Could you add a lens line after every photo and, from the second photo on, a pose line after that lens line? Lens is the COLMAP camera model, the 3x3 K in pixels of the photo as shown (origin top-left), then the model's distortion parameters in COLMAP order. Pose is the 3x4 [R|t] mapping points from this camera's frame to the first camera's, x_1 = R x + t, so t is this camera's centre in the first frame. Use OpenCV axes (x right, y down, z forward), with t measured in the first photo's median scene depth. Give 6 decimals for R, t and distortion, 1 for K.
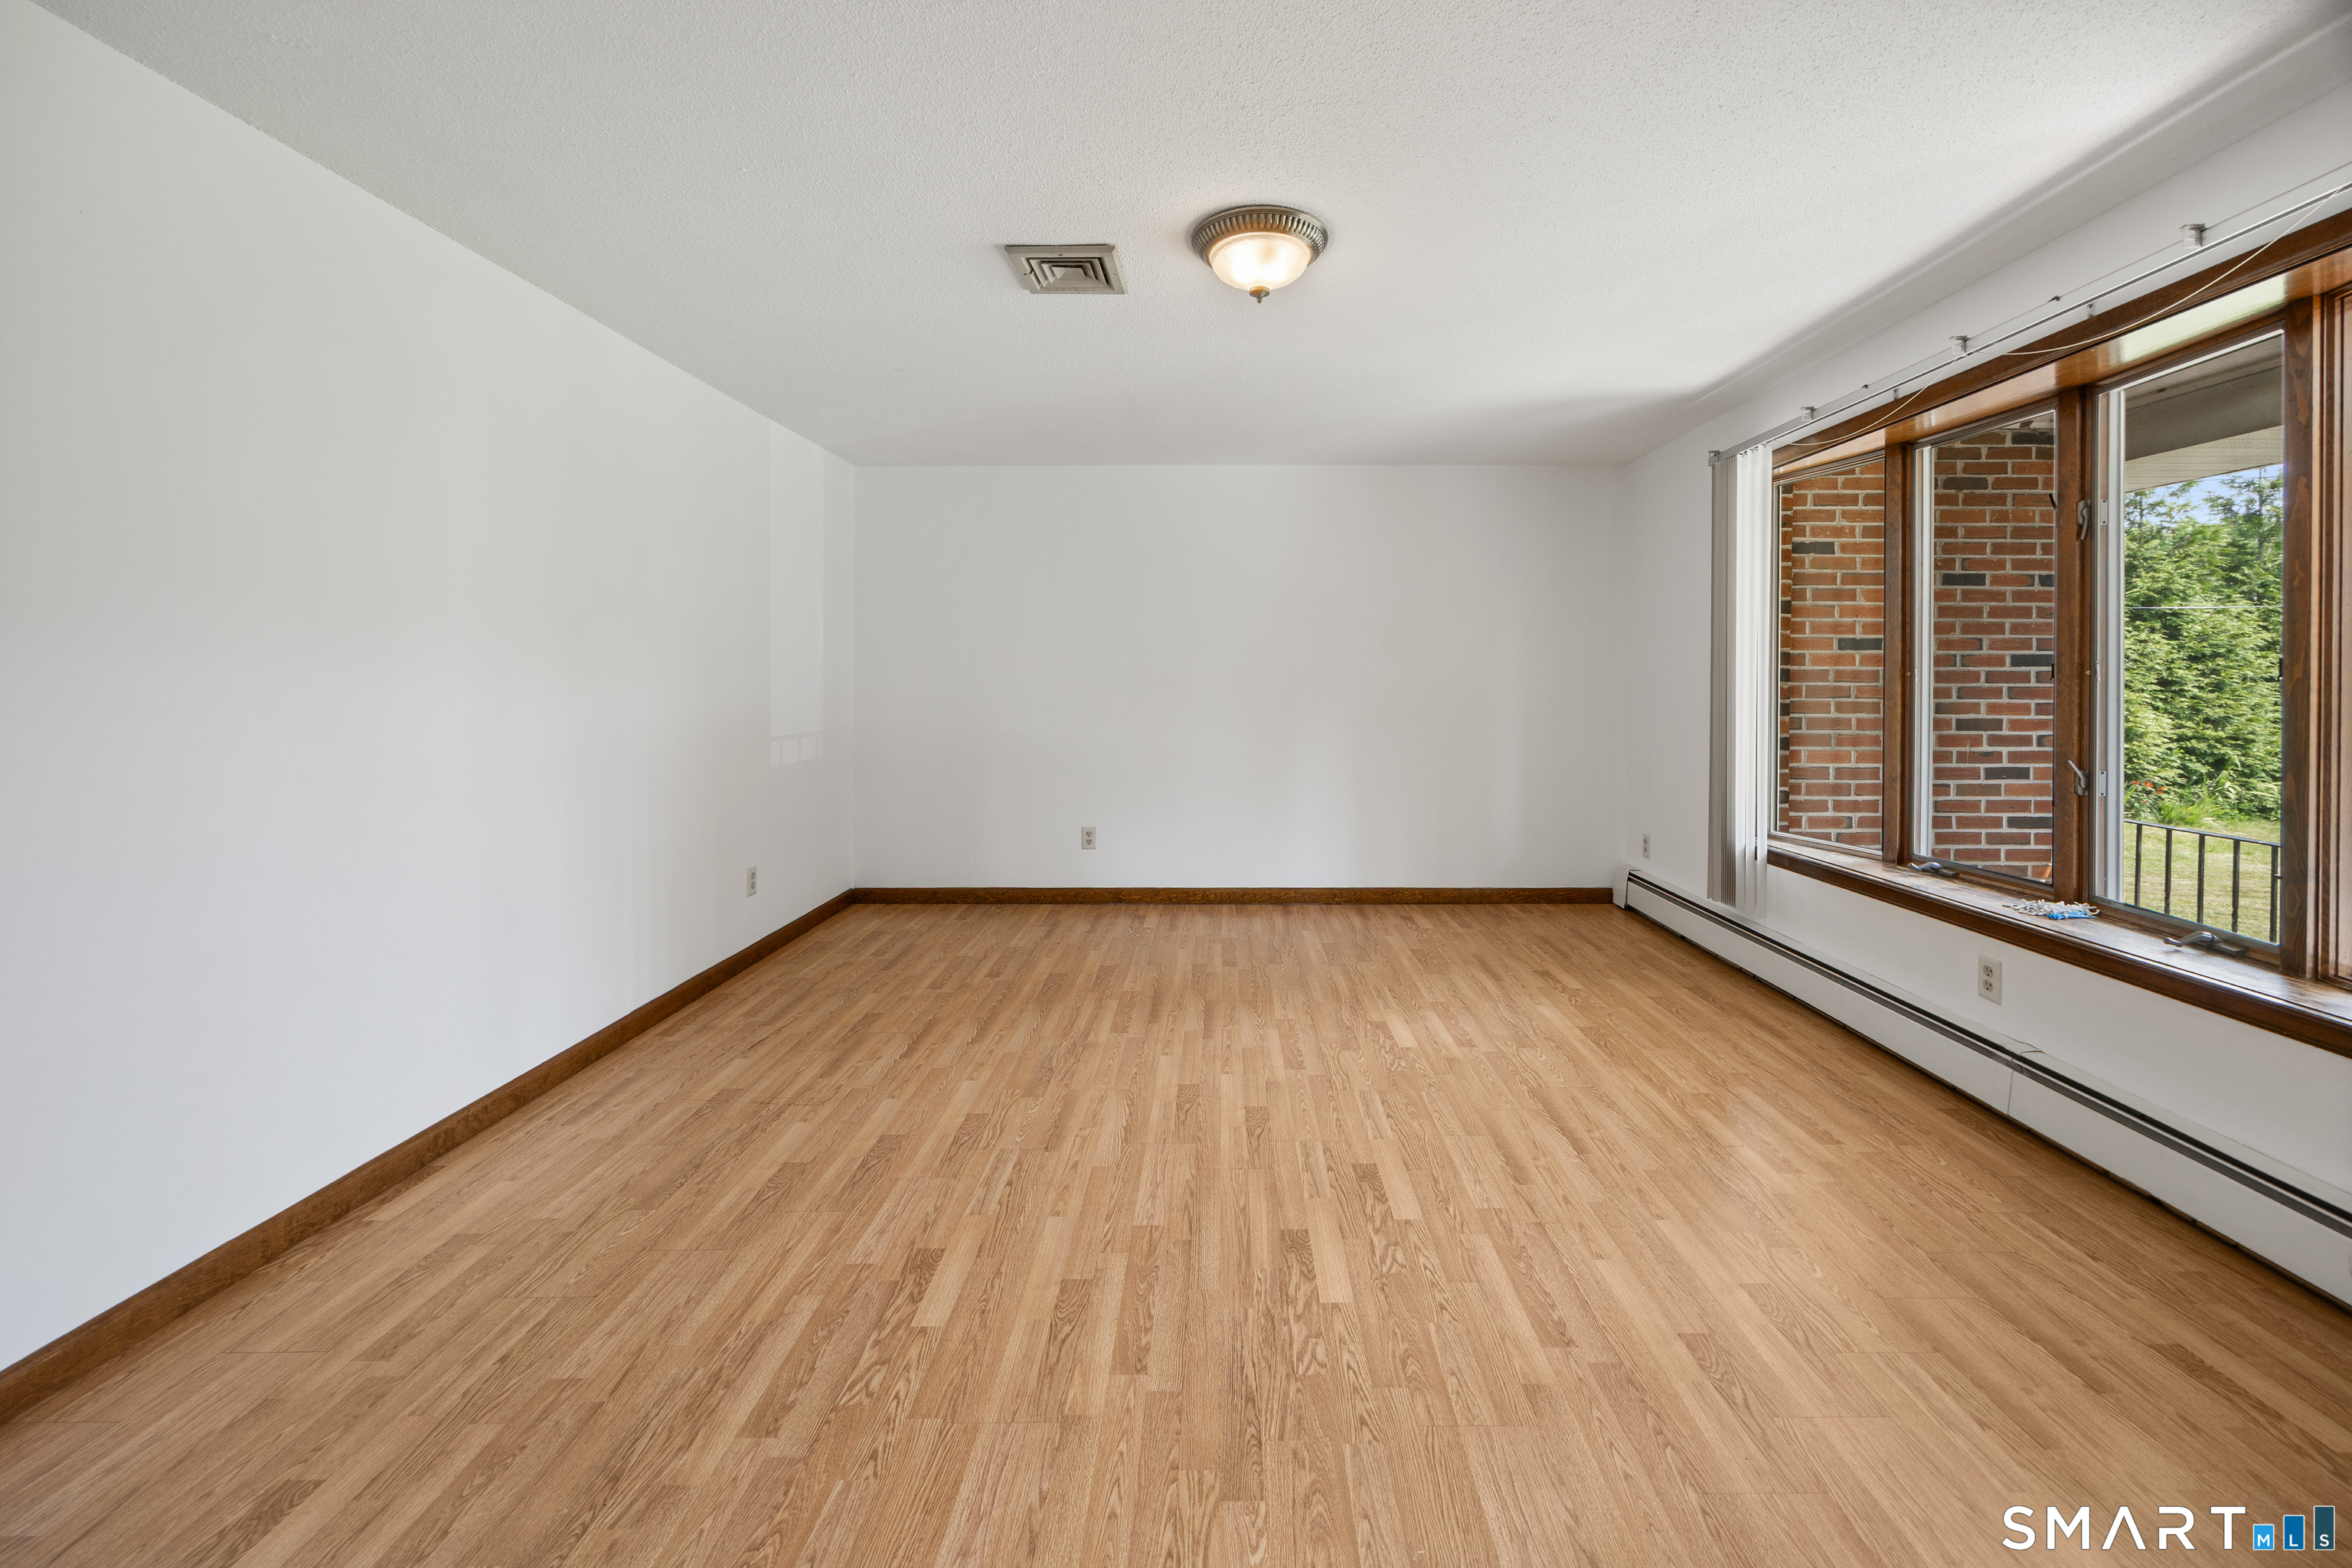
lens RADIAL K [[925.9, 0, 1217.0], [0, 925.9, 688.6], [0, 0, 1]] dist [-0.002903, 0.001200]
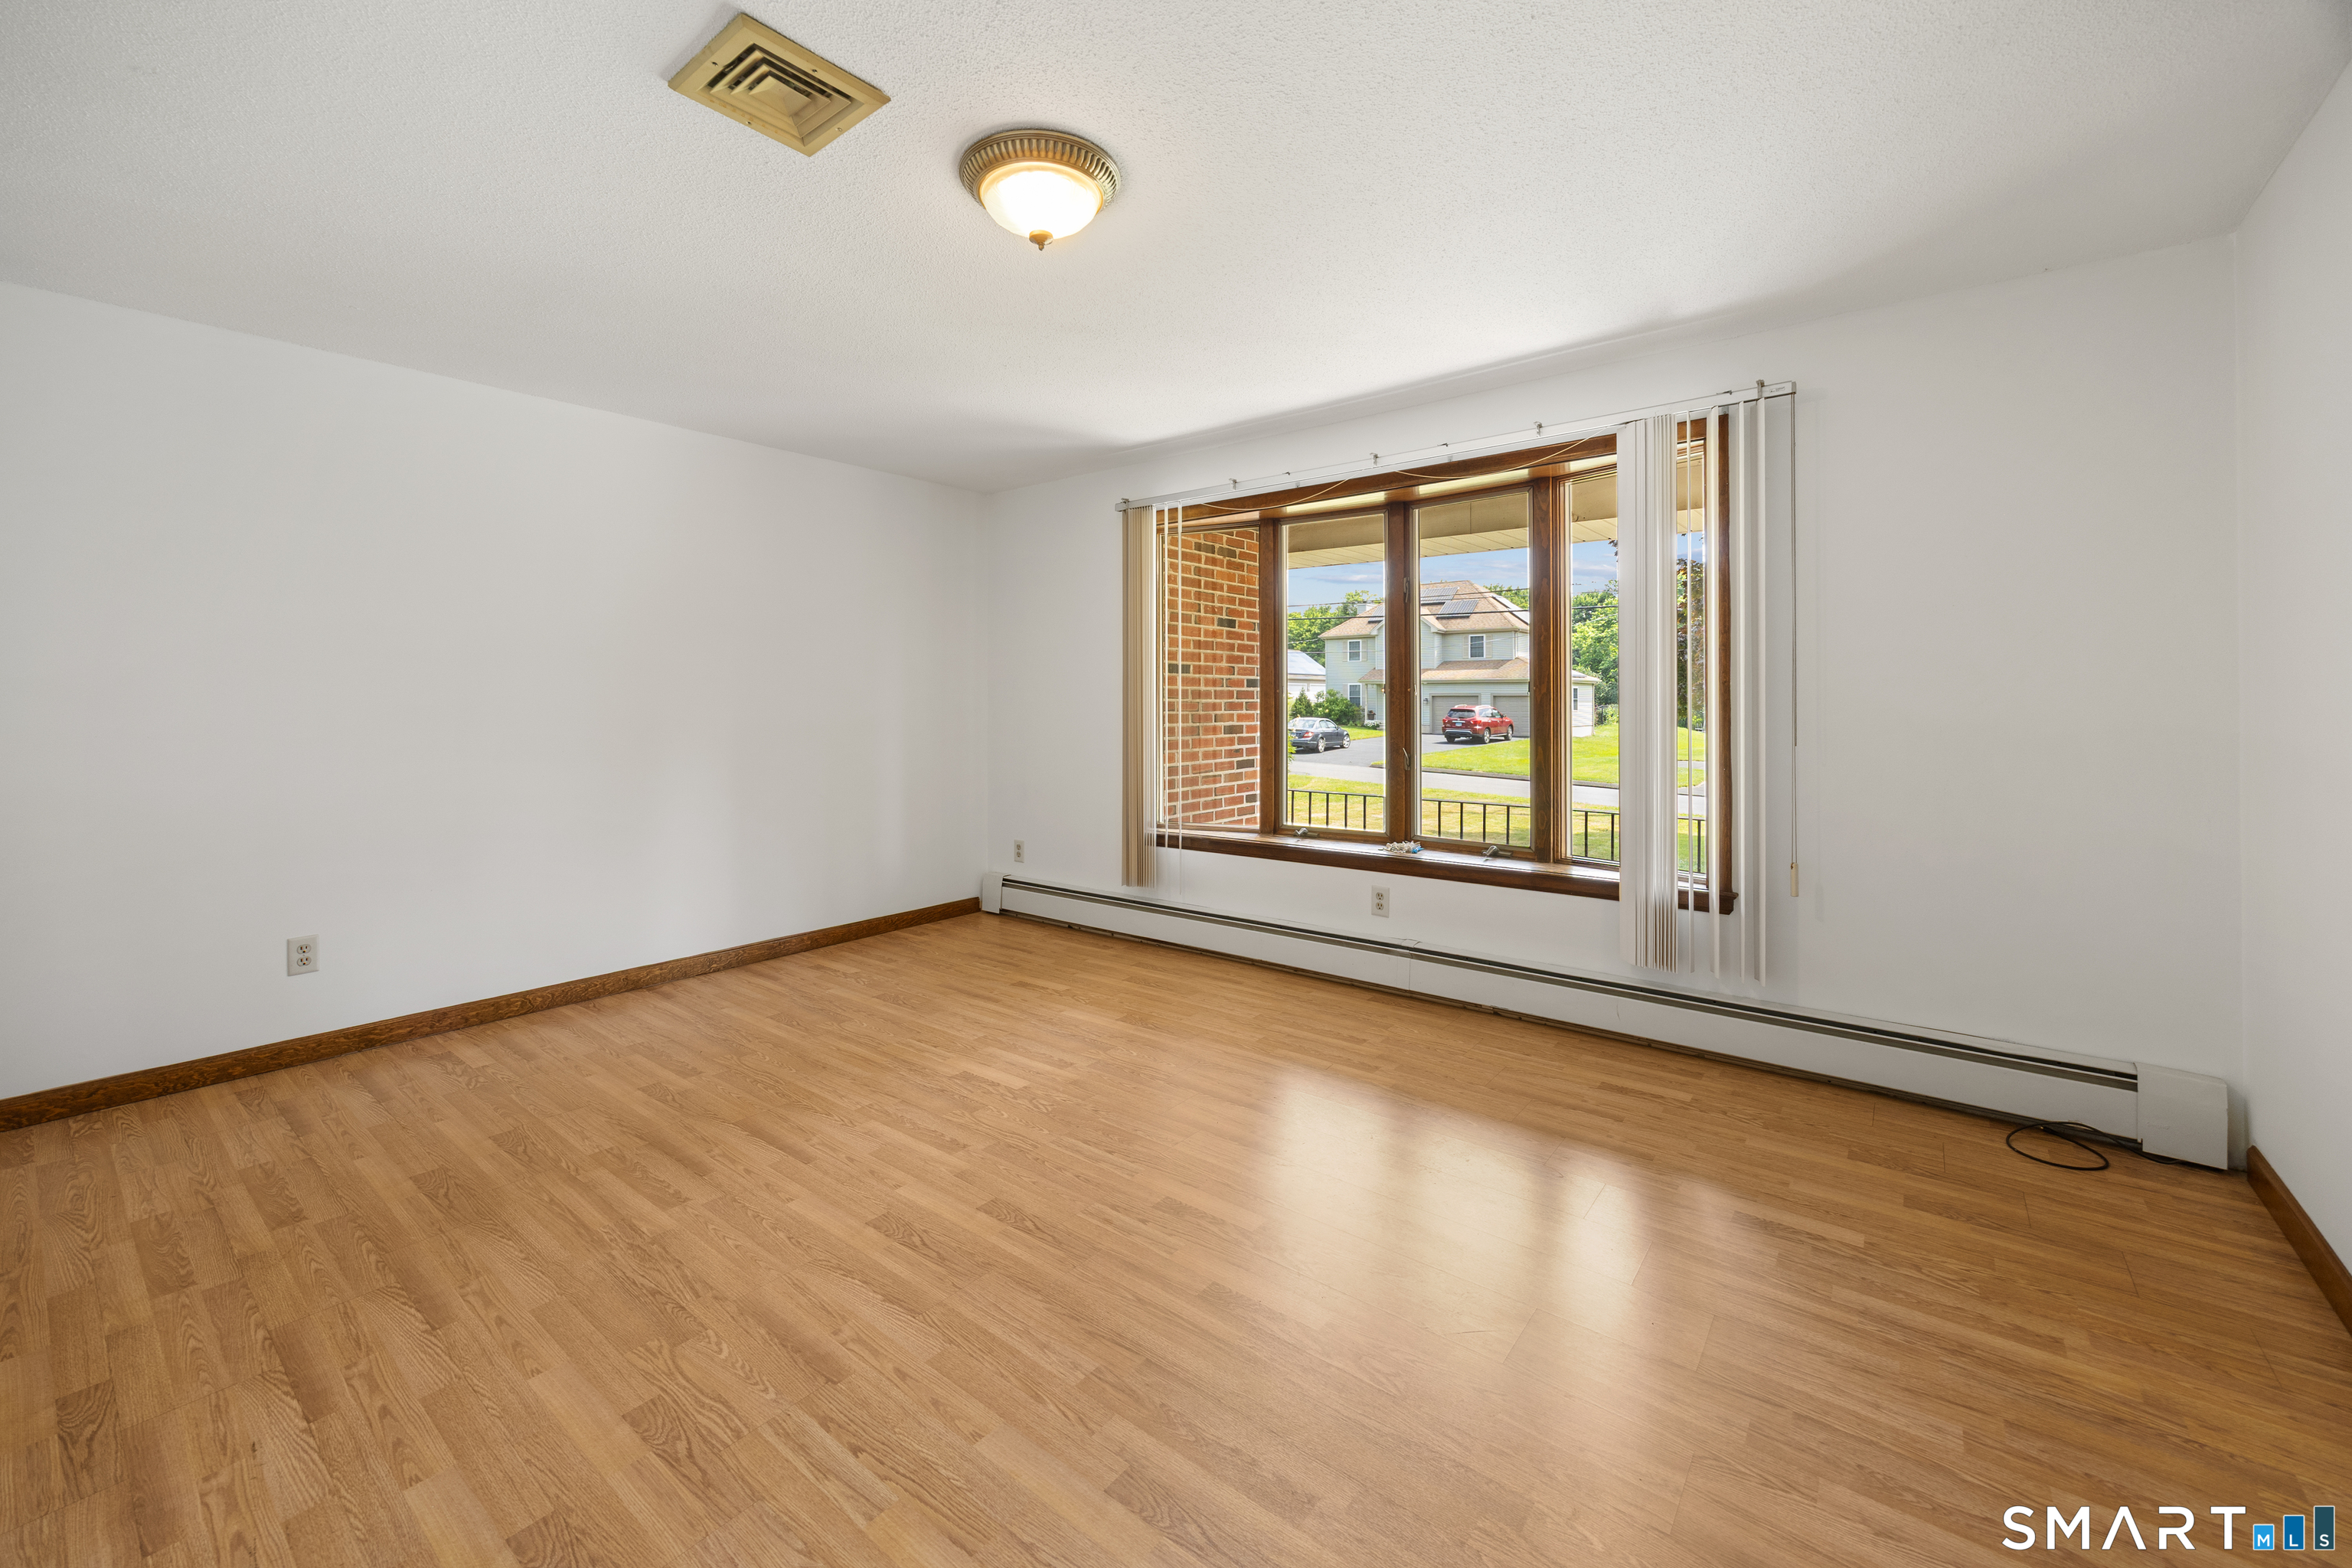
lens RADIAL K [[925.9, 0, 1174.8], [0, 925.9, 697.4], [0, 0, 1]] dist [-0.002903, 0.001200]
pose [[0.632763, 0.000904, 0.774345, -0.444429], [0.010728, 0.999893, -0.009934, 0.006174], [-0.774272, 0.014593, 0.632685, 0.300534]]
